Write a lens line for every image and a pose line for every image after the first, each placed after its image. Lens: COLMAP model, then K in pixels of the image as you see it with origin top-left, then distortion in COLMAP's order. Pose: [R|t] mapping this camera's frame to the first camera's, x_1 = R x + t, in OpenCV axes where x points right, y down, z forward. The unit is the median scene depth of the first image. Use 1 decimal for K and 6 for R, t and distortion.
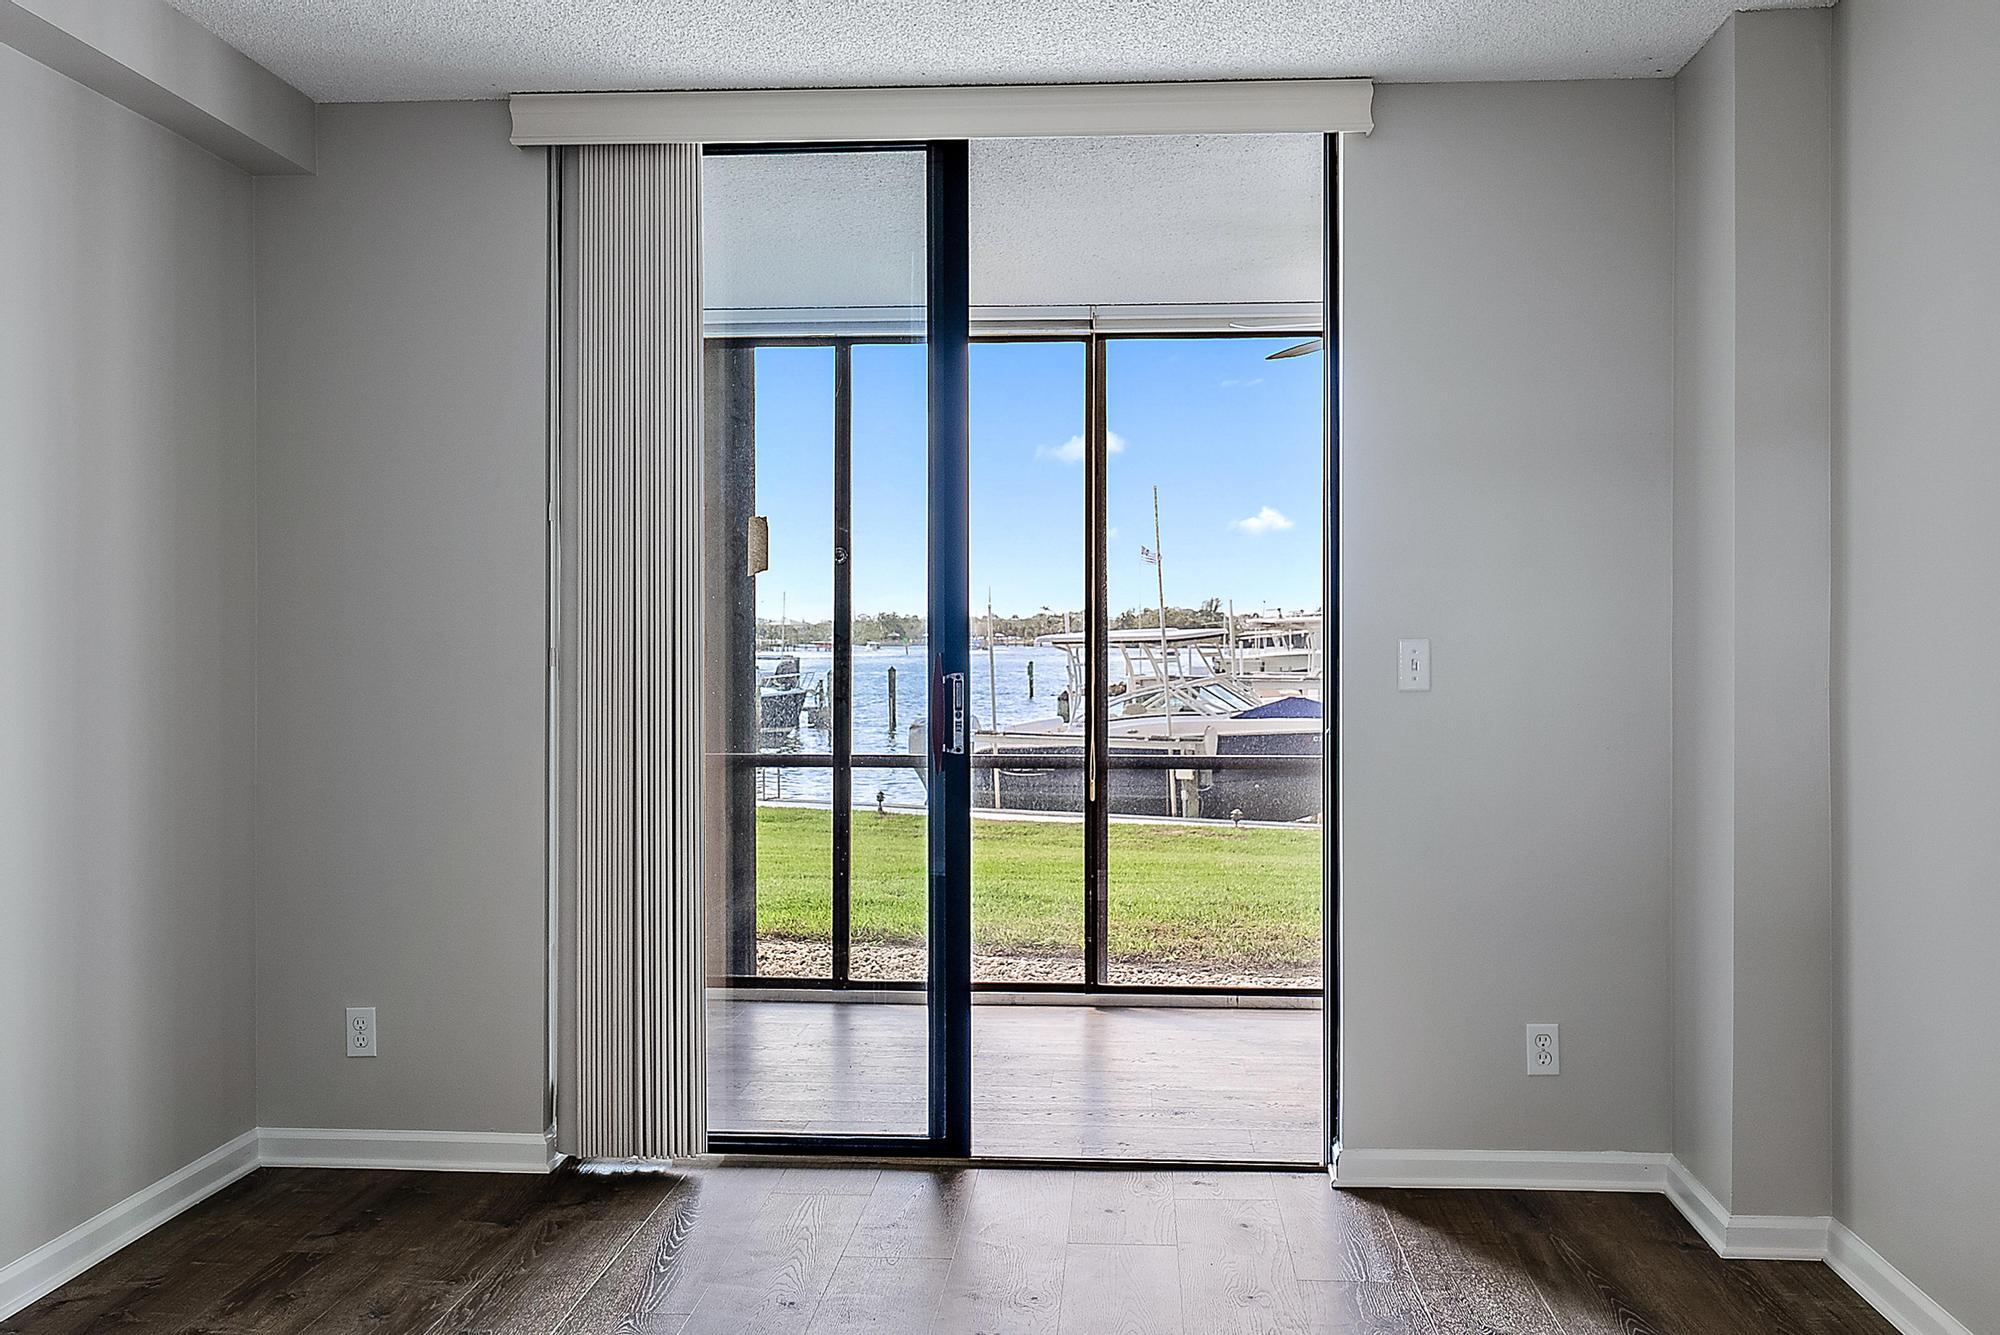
lens RADIAL K [[1791.9, 0, 991.5], [0, 1791.9, 661.0], [0, 0, 1]] dist [0.012602, 0.002715]
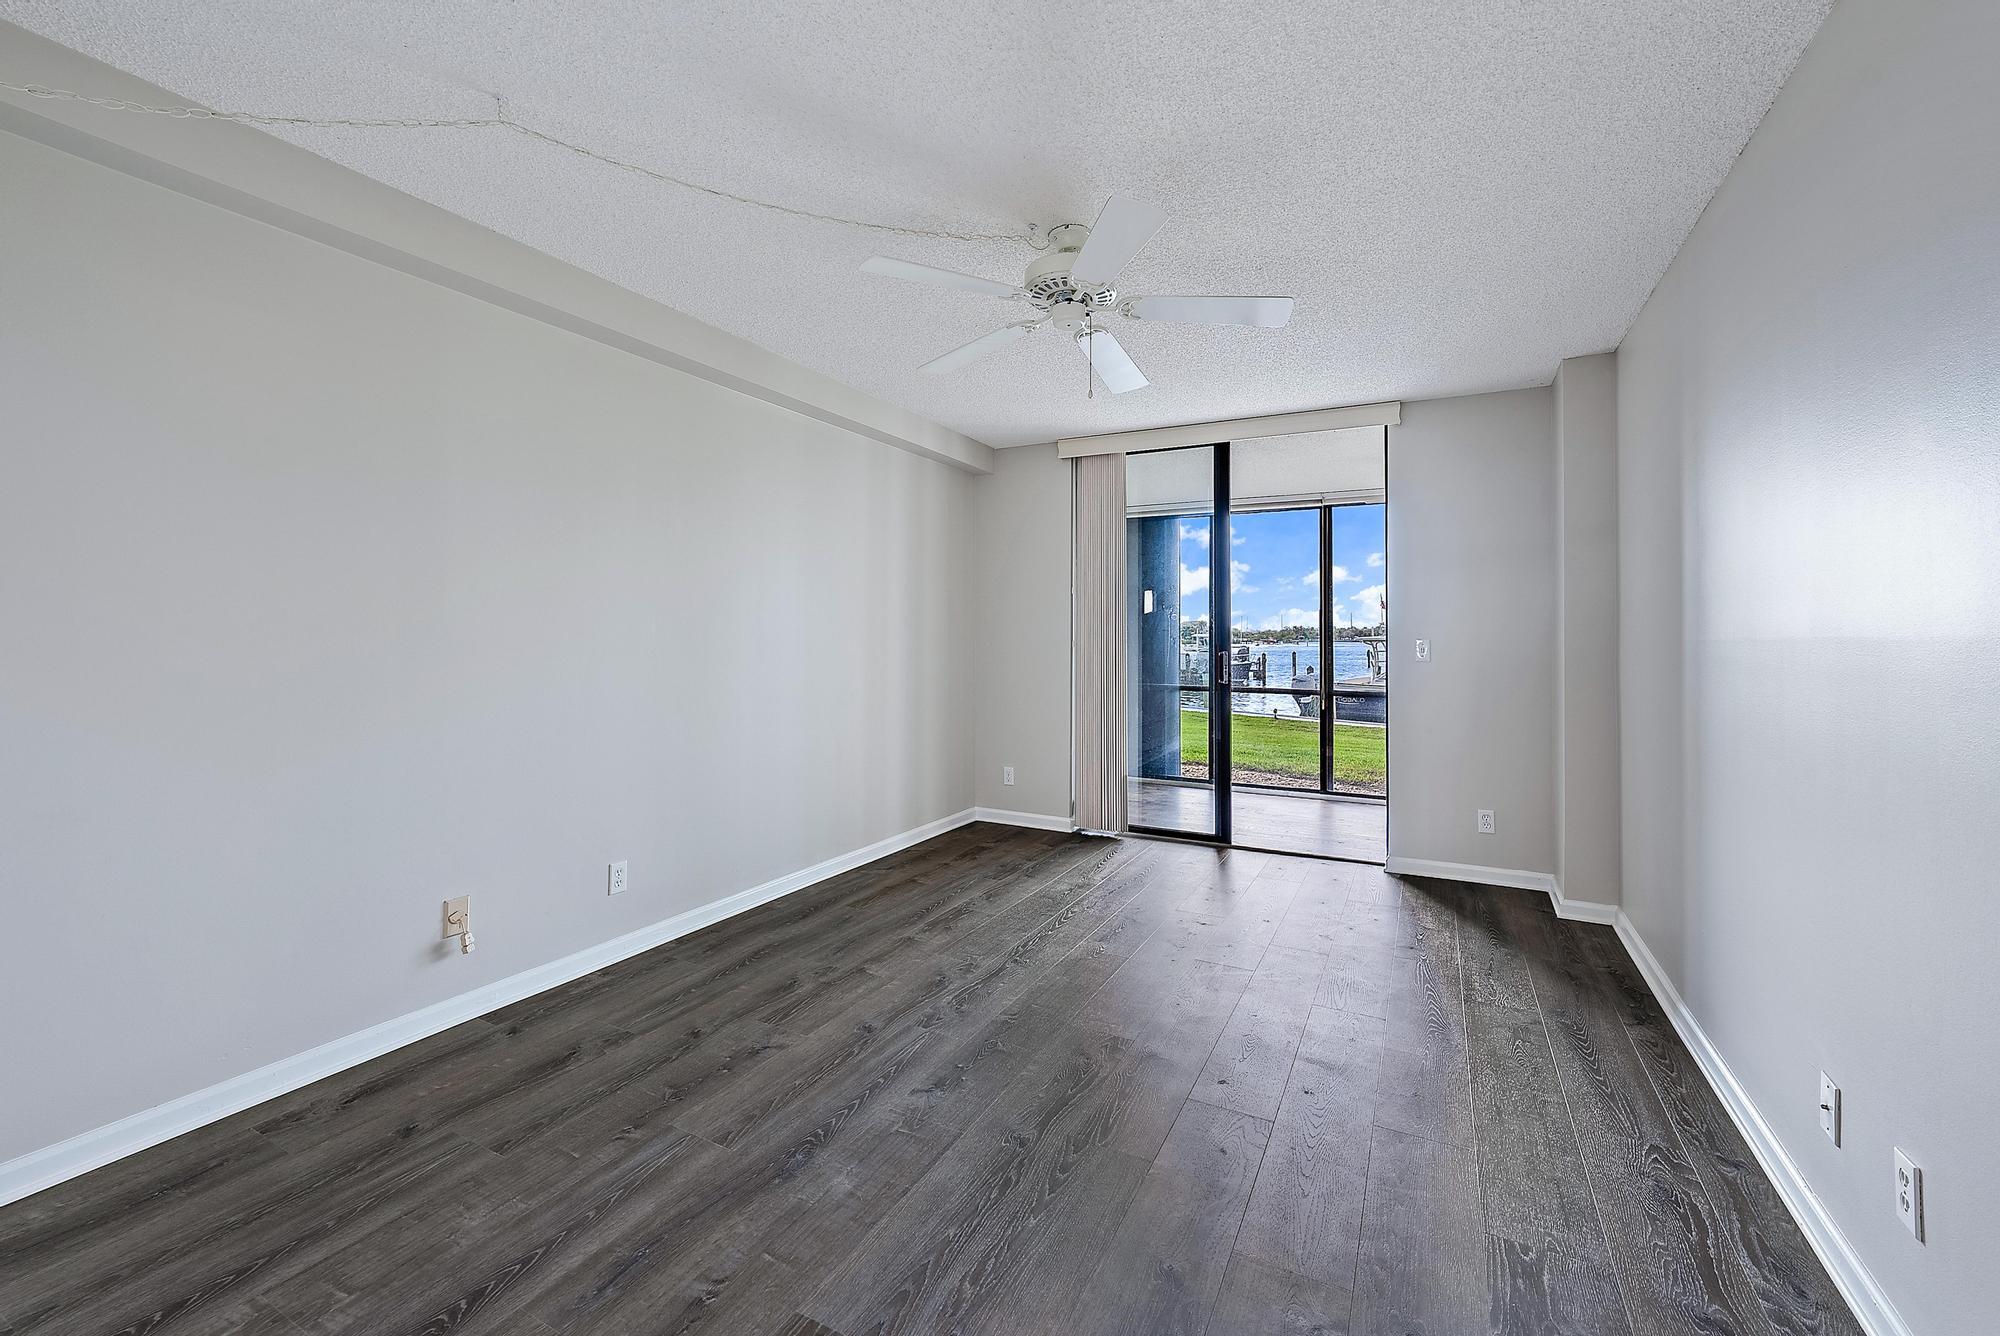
lens RADIAL K [[796.2, 0, 1003.7], [0, 796.2, 658.4], [0, 0, 1]] dist [0.007238, -0.000322]
pose [[0.916677, 0.016211, -0.399300, 0.143954], [-0.010837, 0.999818, 0.015712, 0.002152], [0.399482, -0.010076, 0.916686, -0.154310]]
